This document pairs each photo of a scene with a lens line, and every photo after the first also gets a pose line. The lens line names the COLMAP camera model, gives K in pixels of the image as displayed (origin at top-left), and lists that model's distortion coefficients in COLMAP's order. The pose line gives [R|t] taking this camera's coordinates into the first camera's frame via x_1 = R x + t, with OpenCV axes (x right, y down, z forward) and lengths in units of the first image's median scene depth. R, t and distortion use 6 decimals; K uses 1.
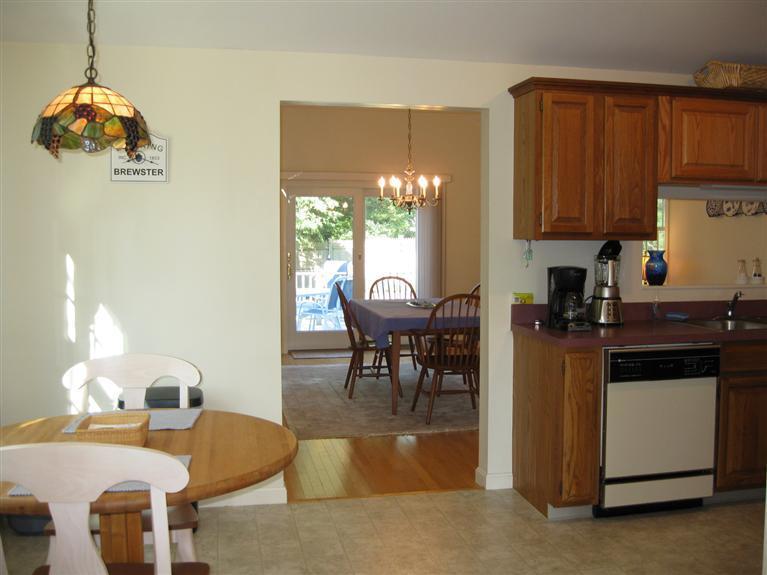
lens RADIAL K [[801.0, 0, 383.5], [0, 801.0, 287.5], [0, 0, 1]] dist [-0.064601, 0.012500]
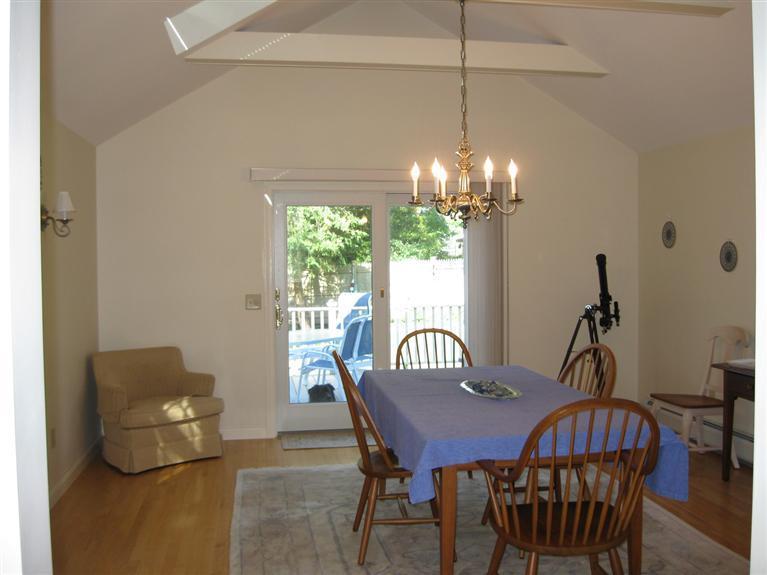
lens RADIAL K [[801.0, 0, 383.5], [0, 801.0, 287.5], [0, 0, 1]] dist [-0.064601, 0.012500]
pose [[0.999301, -0.007993, -0.036532, -0.002217], [0.007095, 0.999671, -0.024644, -0.017869], [0.036717, 0.024367, 0.999029, 0.214707]]
